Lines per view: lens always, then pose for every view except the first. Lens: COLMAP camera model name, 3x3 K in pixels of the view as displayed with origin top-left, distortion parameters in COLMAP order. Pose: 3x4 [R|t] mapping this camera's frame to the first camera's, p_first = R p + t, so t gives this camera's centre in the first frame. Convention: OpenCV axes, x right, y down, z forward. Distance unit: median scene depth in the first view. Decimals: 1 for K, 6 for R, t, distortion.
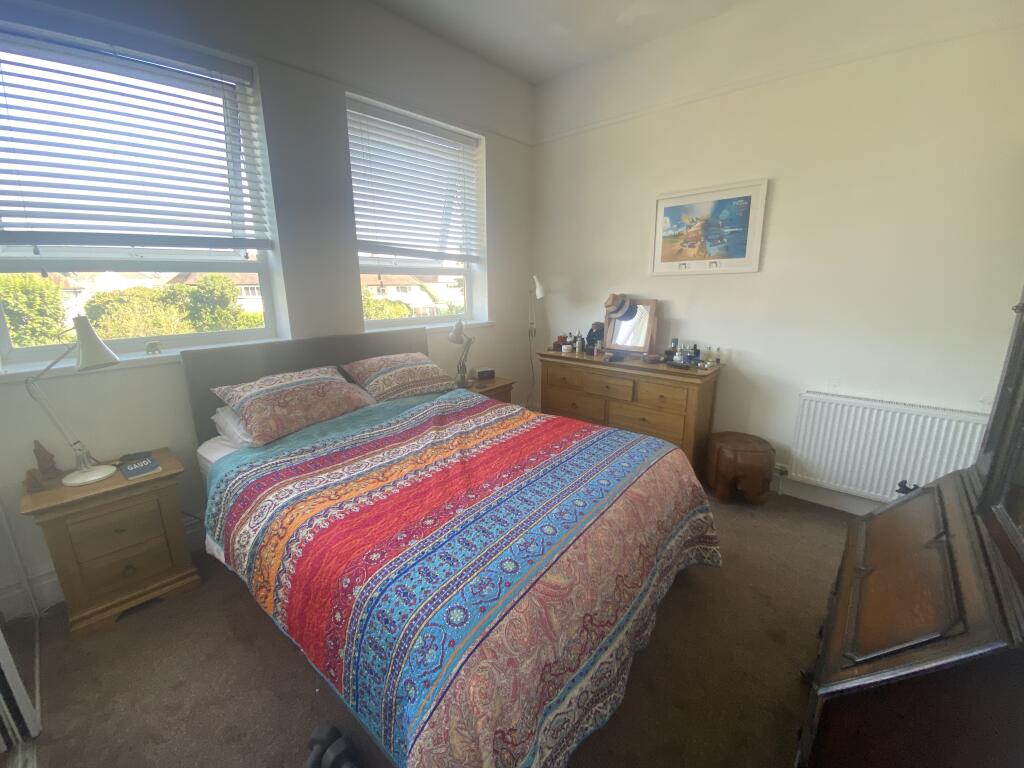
lens RADIAL K [[413.0, 0, 509.2], [0, 413.0, 386.0], [0, 0, 1]] dist [0.023118, -0.020549]
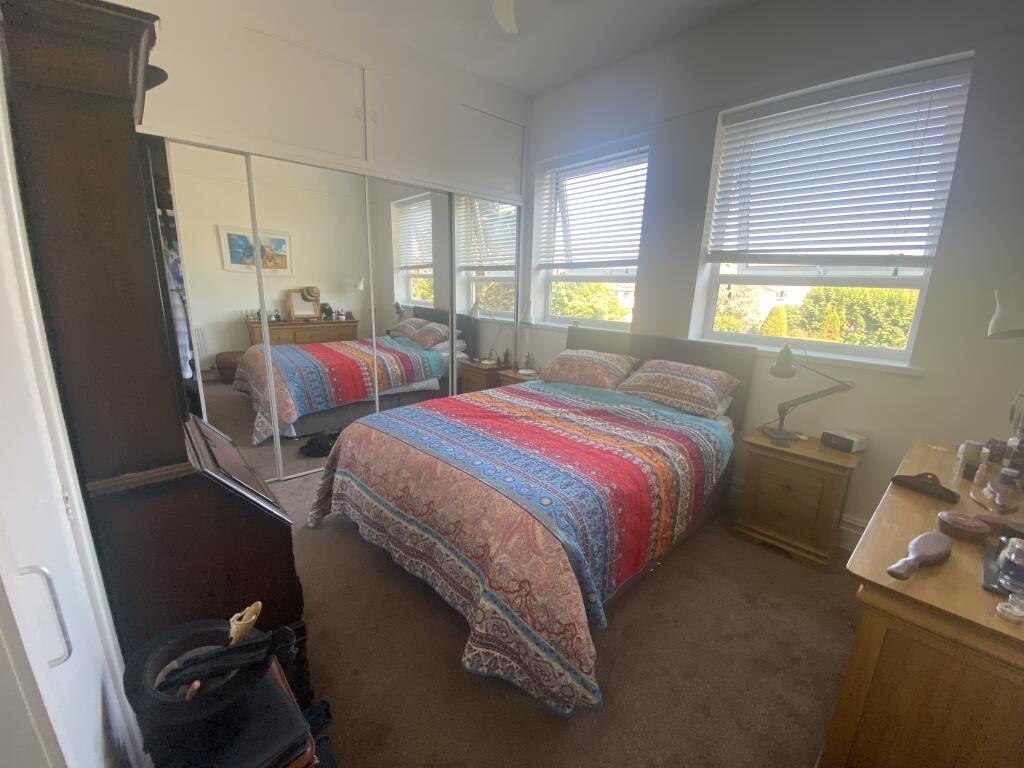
lens RADIAL K [[413.0, 0, 509.2], [0, 413.0, 386.0], [0, 0, 1]] dist [0.023118, -0.020549]
pose [[-0.105863, 0.236942, -0.965739, 0.876282], [-0.273732, 0.926729, 0.257377, -0.196735], [0.955962, 0.291601, -0.033248, 0.756274]]
